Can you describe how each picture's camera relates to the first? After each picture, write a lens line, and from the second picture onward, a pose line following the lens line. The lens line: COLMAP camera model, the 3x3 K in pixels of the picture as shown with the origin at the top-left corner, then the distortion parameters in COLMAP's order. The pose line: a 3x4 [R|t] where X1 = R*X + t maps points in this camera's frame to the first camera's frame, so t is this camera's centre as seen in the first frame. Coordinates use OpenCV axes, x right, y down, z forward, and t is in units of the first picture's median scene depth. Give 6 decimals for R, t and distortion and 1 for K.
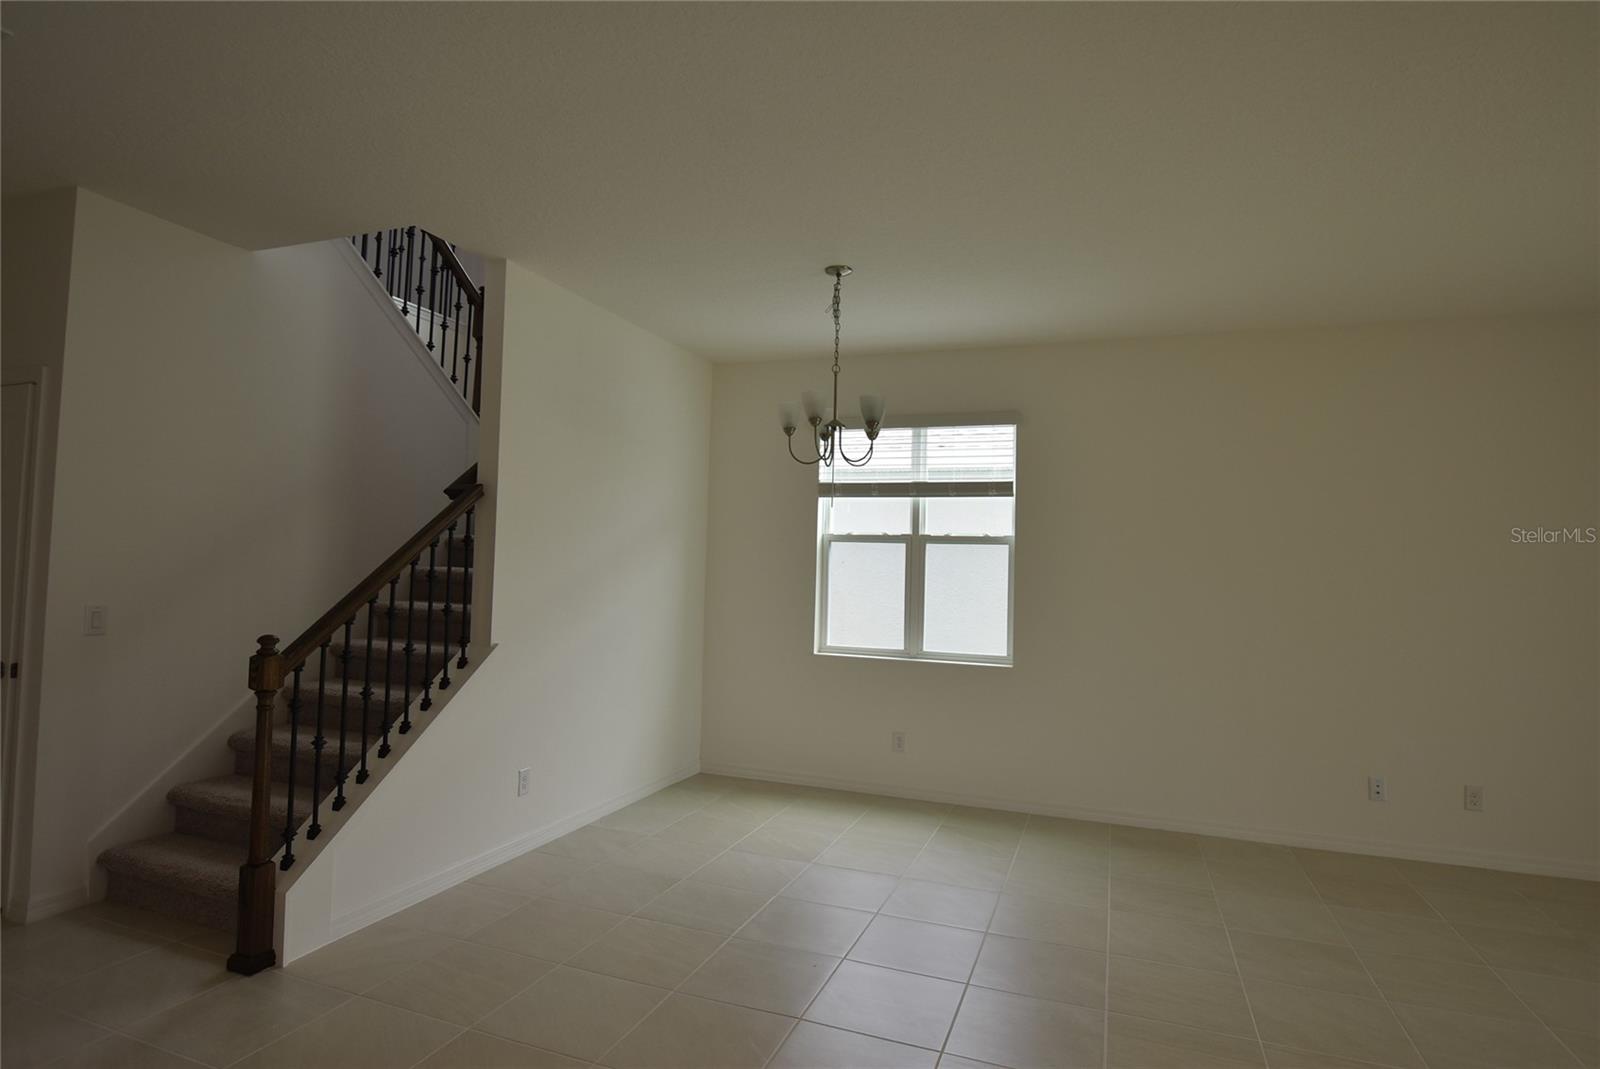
lens RADIAL K [[842.9, 0, 806.9], [0, 842.9, 530.2], [0, 0, 1]] dist [-0.025030, 0.003791]
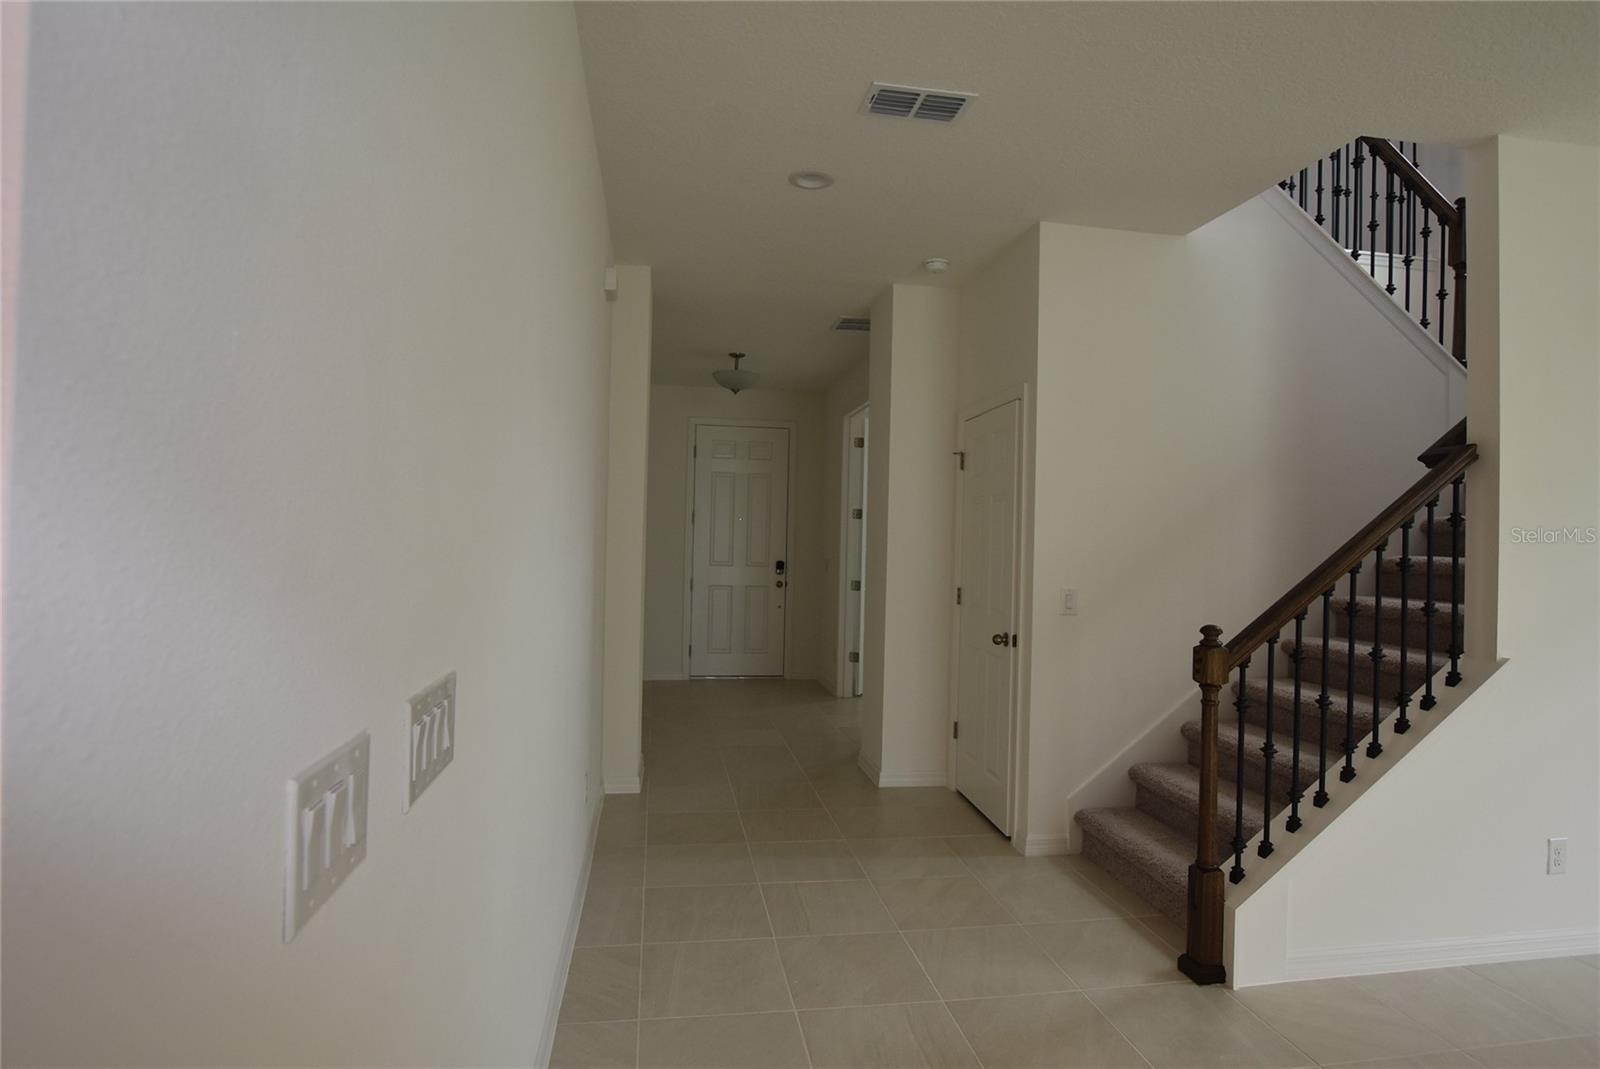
lens RADIAL K [[842.9, 0, 797.4], [0, 842.9, 532.8], [0, 0, 1]] dist [-0.025030, 0.003791]
pose [[0.499748, -0.023707, -0.865847, -0.052587], [0.031091, 0.999472, -0.009421, 0.013994], [0.865613, -0.022212, 0.500221, 0.109947]]
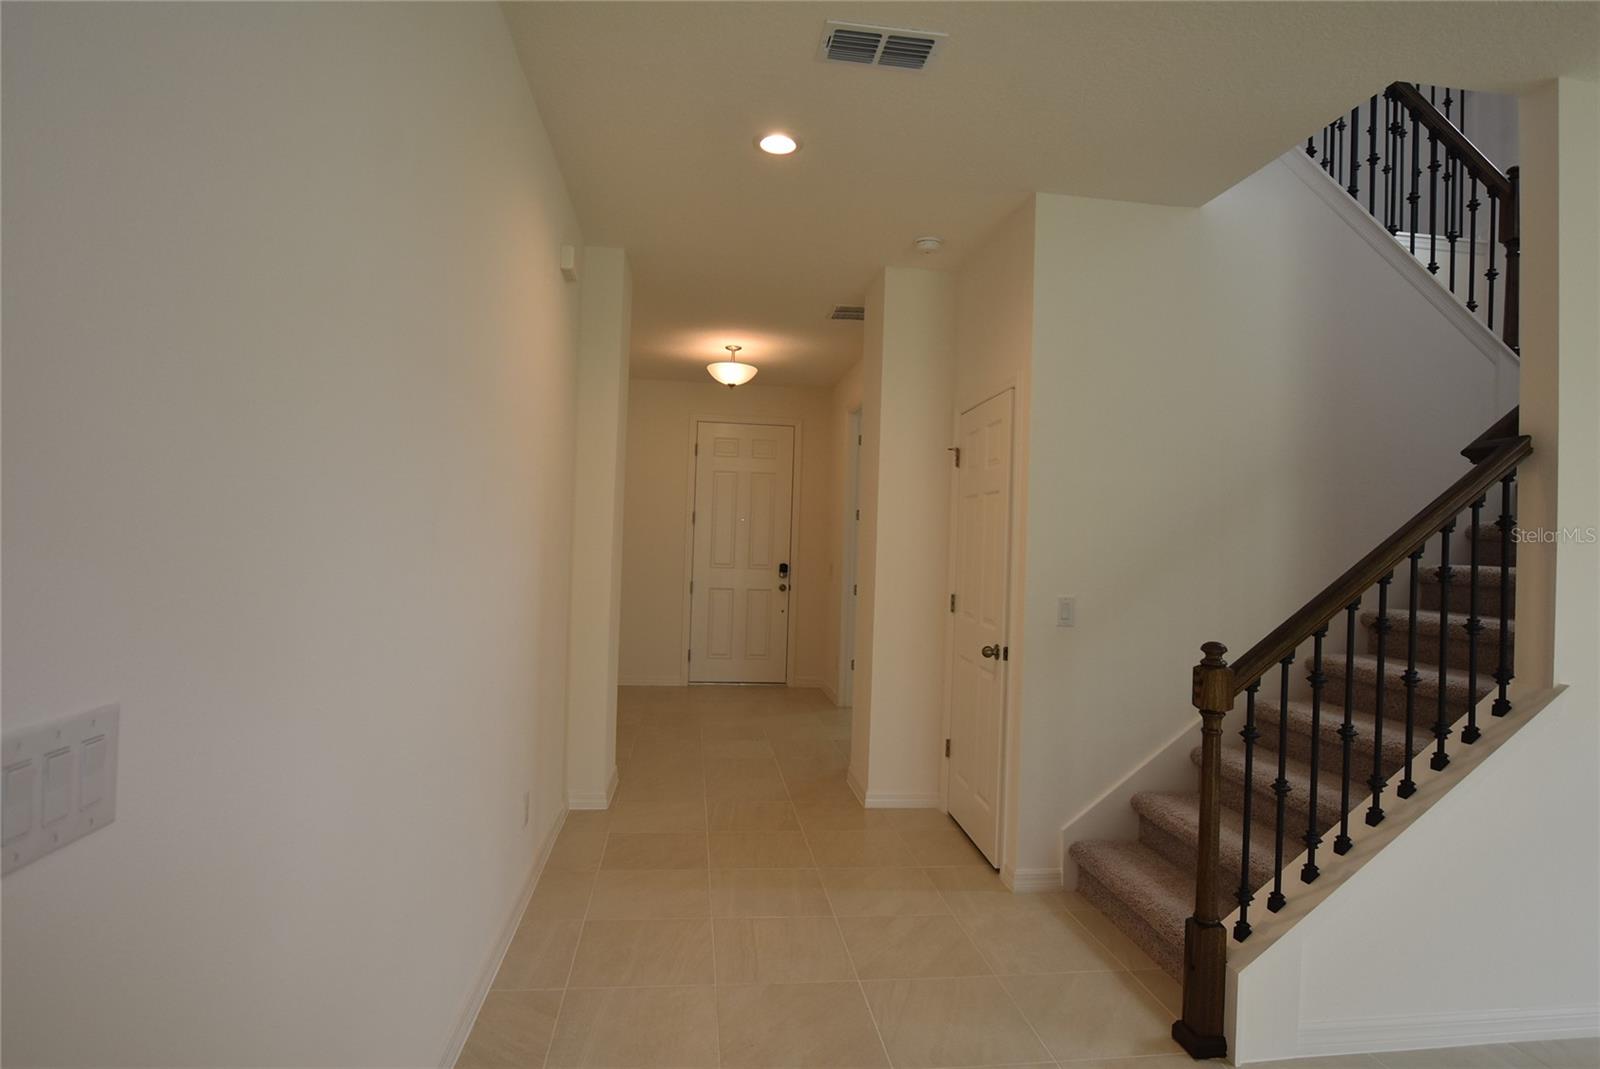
lens RADIAL K [[842.9, 0, 796.0], [0, 842.9, 533.9], [0, 0, 1]] dist [-0.025030, 0.003791]
pose [[0.466914, -0.021389, -0.884044, -0.094631], [0.021946, 0.999680, -0.012596, 0.018325], [0.884030, -0.013520, 0.467234, 0.215896]]
